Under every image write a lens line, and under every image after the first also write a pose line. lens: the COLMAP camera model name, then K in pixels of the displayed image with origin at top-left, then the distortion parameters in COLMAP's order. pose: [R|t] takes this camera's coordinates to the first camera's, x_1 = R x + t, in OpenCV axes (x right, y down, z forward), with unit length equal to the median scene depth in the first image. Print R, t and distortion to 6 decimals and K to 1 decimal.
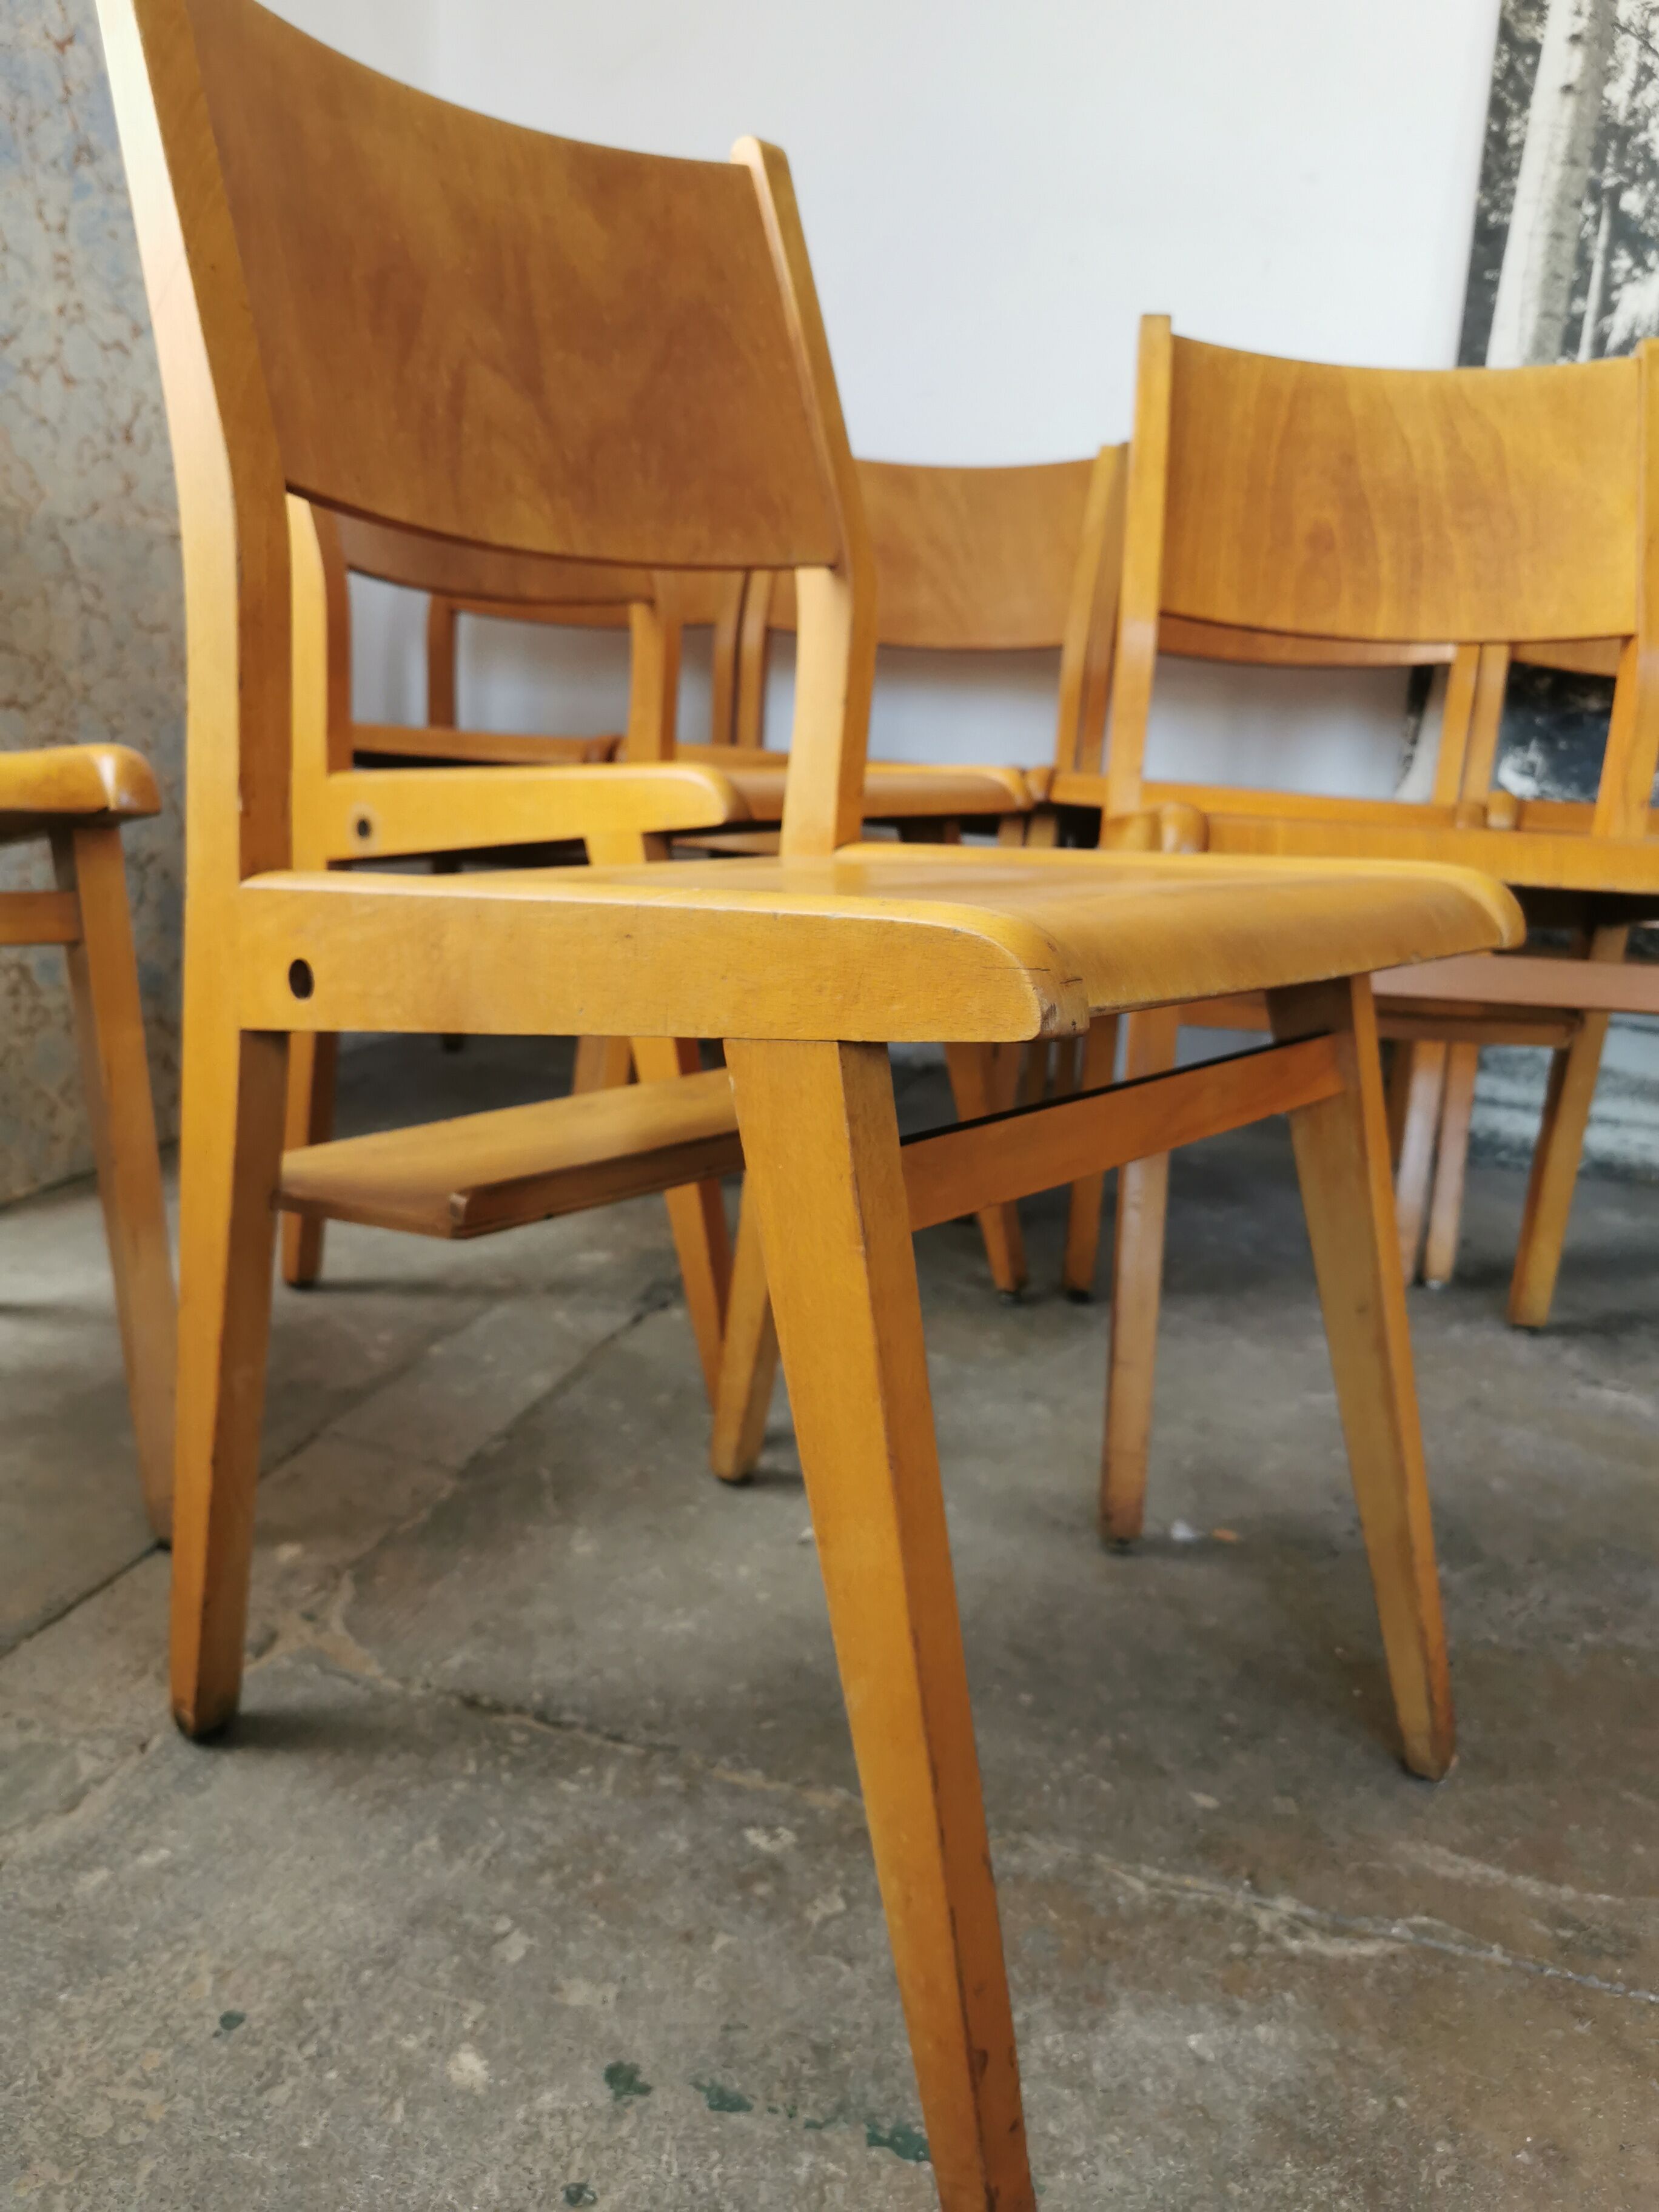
lens RADIAL K [[1736.5, 0, 826.3], [0, 1736.5, 1100.6], [0, 0, 1]] dist [-0.012837, -0.015473]
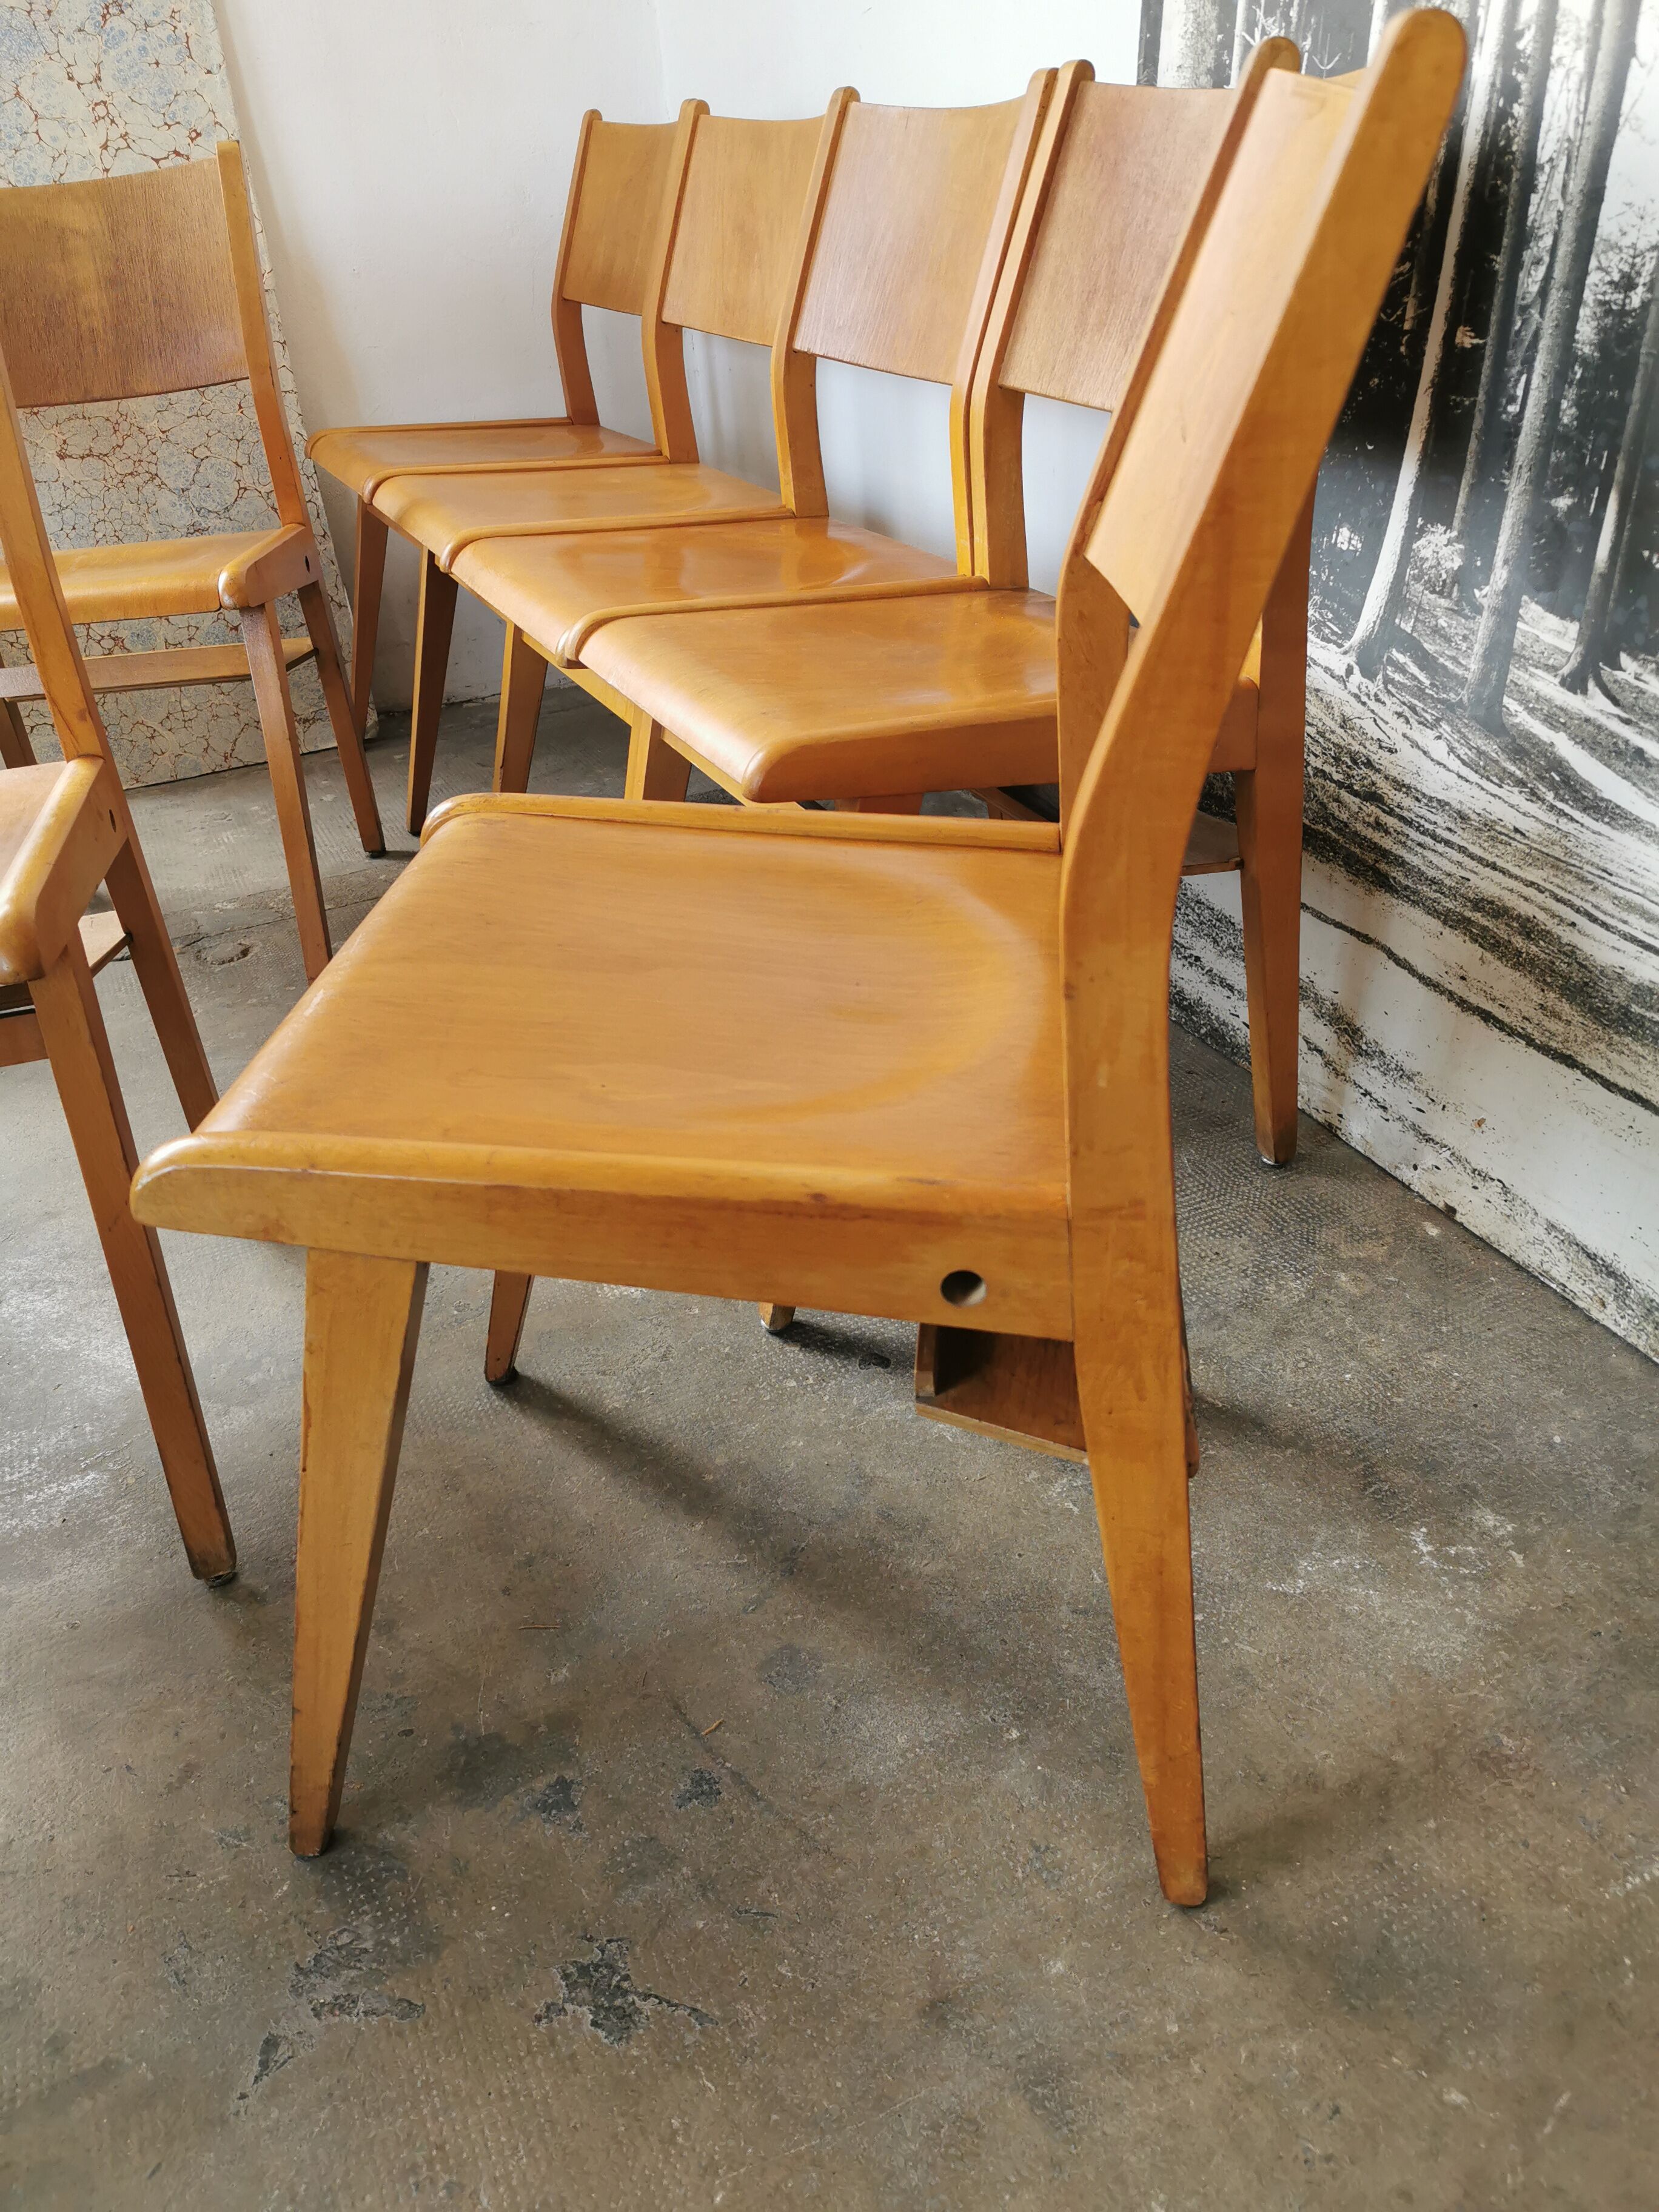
lens RADIAL K [[1703.4, 0, 830.2], [0, 1703.4, 1101.0], [0, 0, 1]] dist [0.030352, -0.050954]
pose [[0.653696, 0.286136, -0.700577, 1.103911], [-0.069285, 0.944503, 0.321114, -0.216935], [0.753579, -0.161371, 0.637243, 0.446457]]
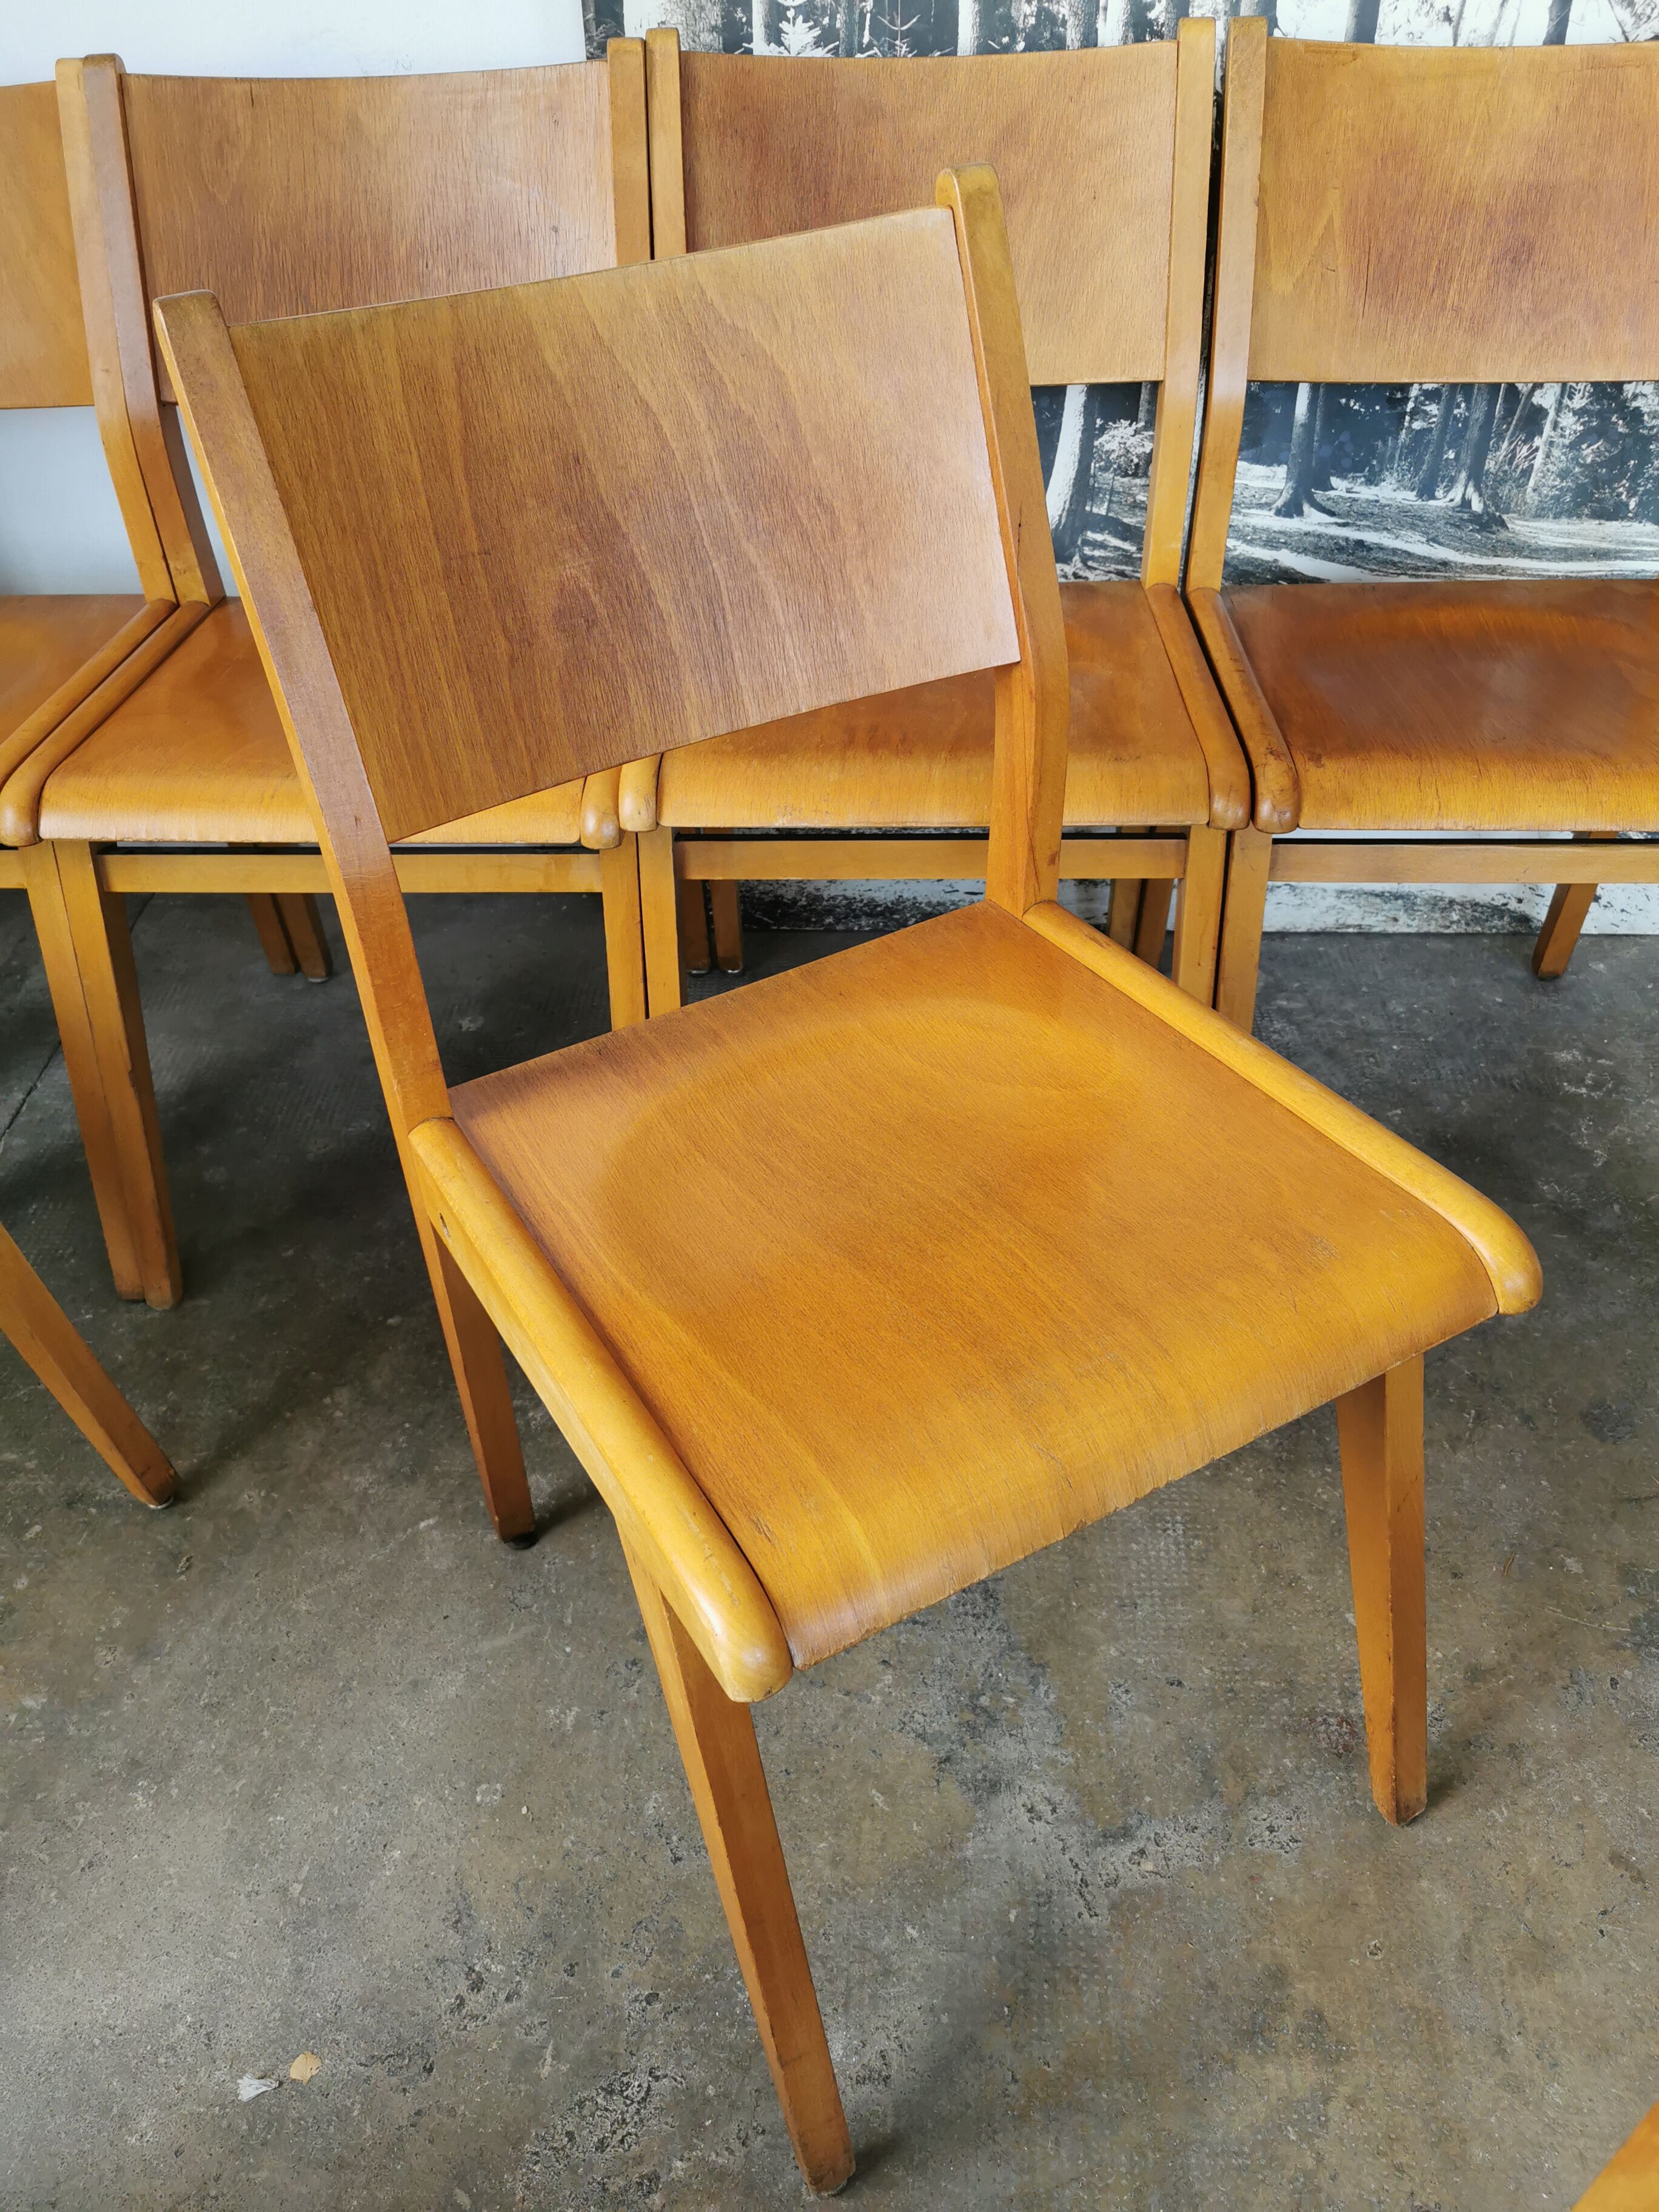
lens RADIAL K [[1704.9, 0, 837.3], [0, 1704.9, 1096.7], [0, 0, 1]] dist [0.099298, -0.167849]
pose [[0.962741, -0.228150, 0.145178, 0.313711], [0.141628, 0.882731, 0.448026, -0.348512], [-0.230370, -0.410772, 0.882154, 0.252250]]
